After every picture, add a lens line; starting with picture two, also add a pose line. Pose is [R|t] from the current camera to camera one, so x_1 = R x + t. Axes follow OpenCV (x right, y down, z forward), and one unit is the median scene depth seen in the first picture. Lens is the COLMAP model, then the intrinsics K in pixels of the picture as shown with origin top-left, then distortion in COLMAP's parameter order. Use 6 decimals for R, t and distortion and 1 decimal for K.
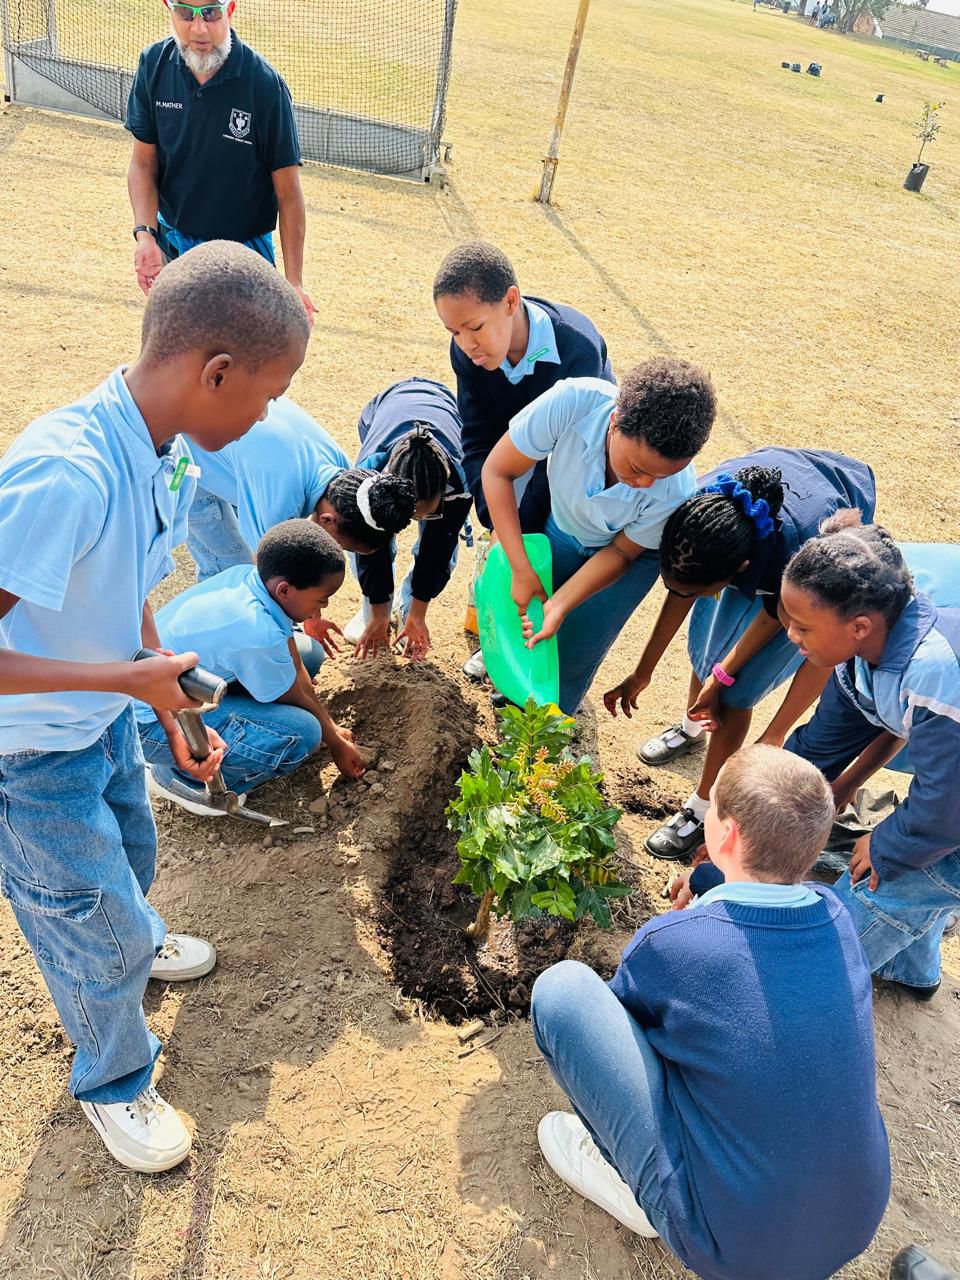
lens RADIAL K [[890.2, 0, 498.4], [0, 890.2, 635.1], [0, 0, 1]] dist [0.012492, -0.025142]
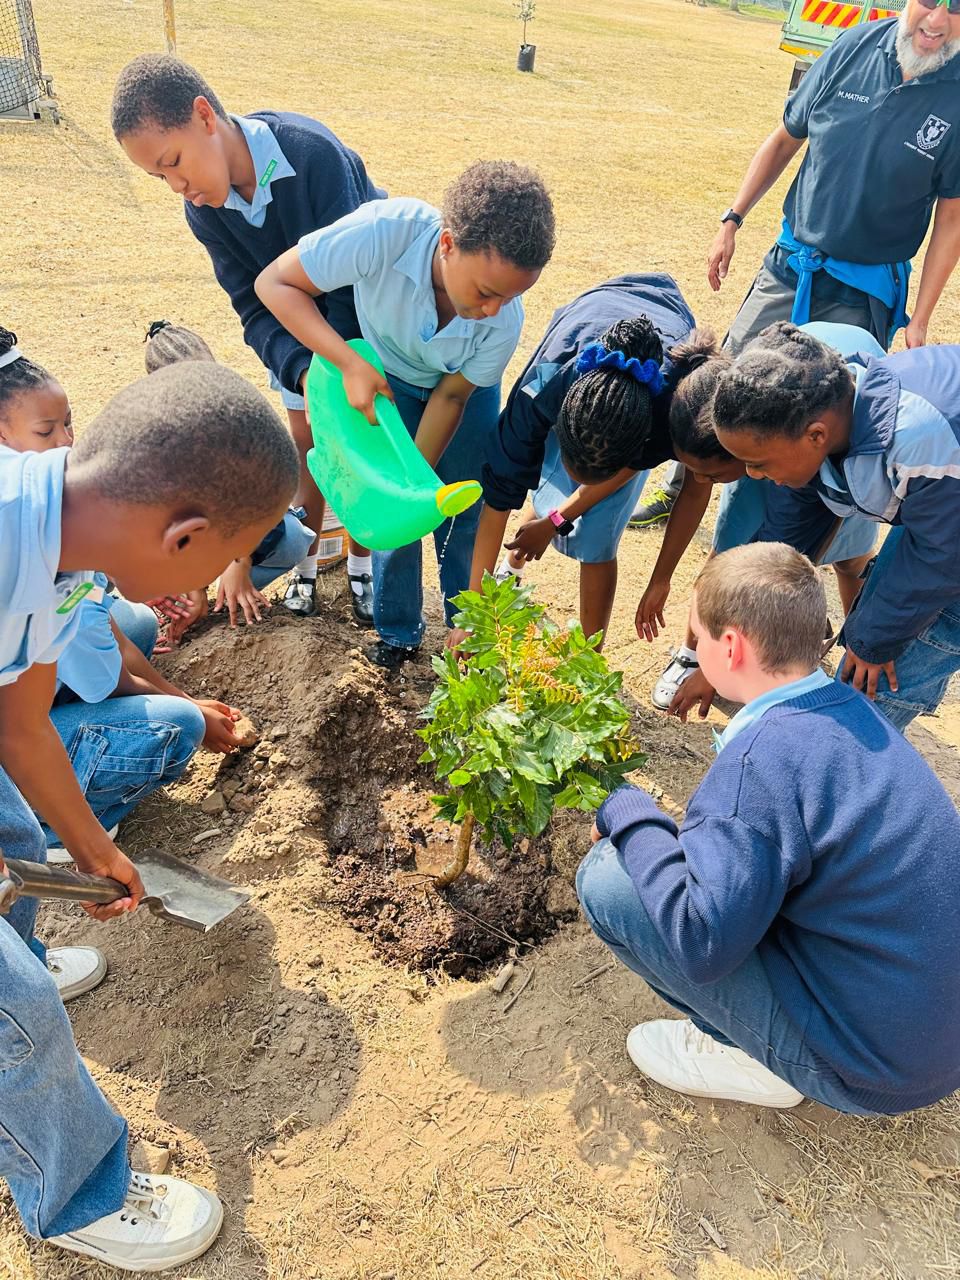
lens RADIAL K [[890.2, 0, 470.4], [0, 890.2, 622.7], [0, 0, 1]] dist [0.012492, -0.025142]
pose [[0.927847, -0.281025, 0.245203, -0.128145], [0.269185, 0.959655, 0.081256, 0.030158], [-0.258145, -0.009388, 0.966060, 0.142994]]
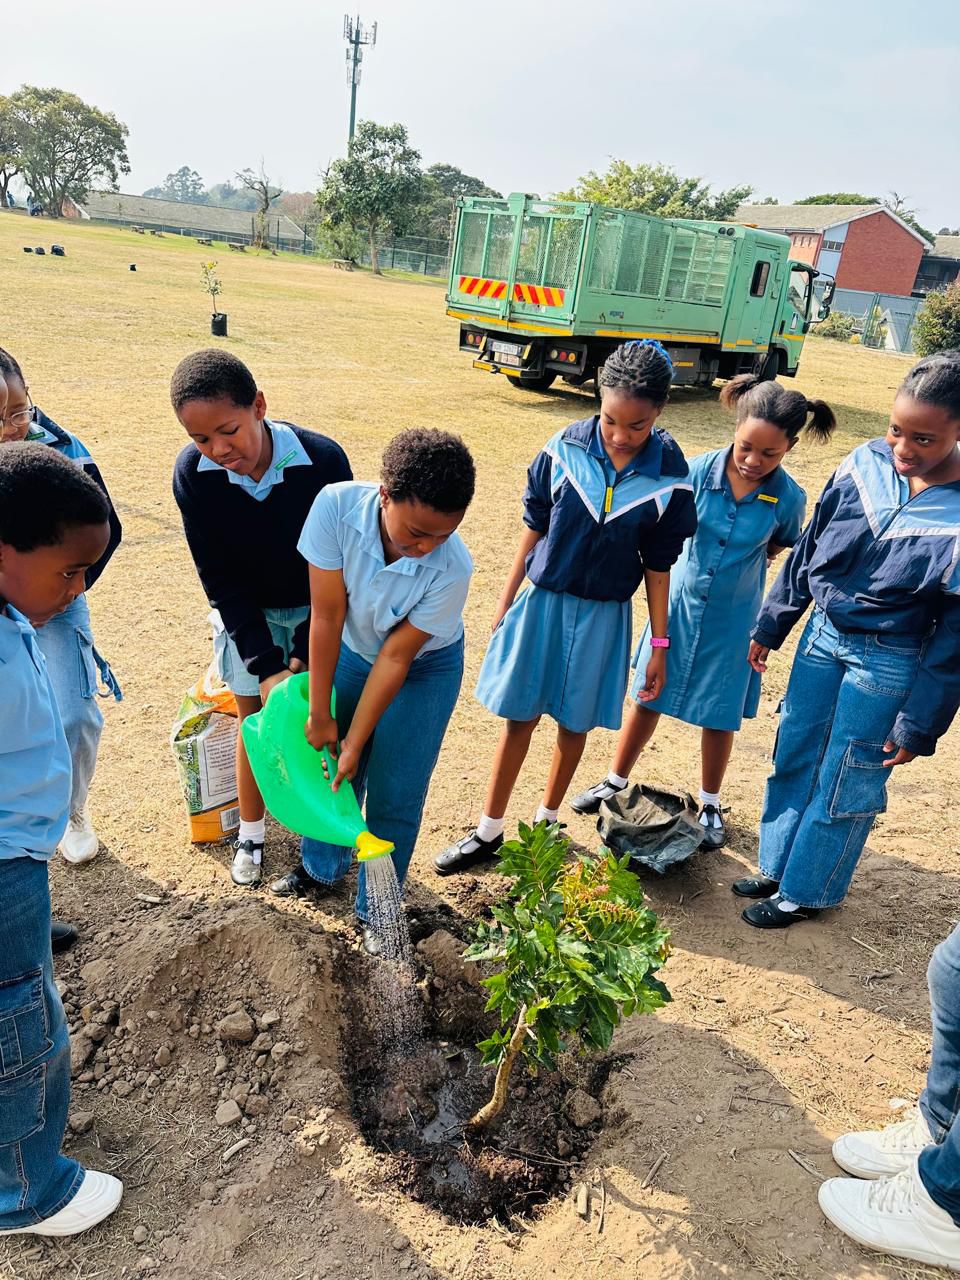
lens RADIAL K [[890.2, 0, 467.8], [0, 890.2, 623.5], [0, 0, 1]] dist [0.012492, -0.025142]
pose [[0.751943, -0.335054, 0.567734, -0.320233], [0.423800, 0.905353, -0.027005, -0.081627], [-0.504951, 0.260911, 0.822769, 0.122435]]
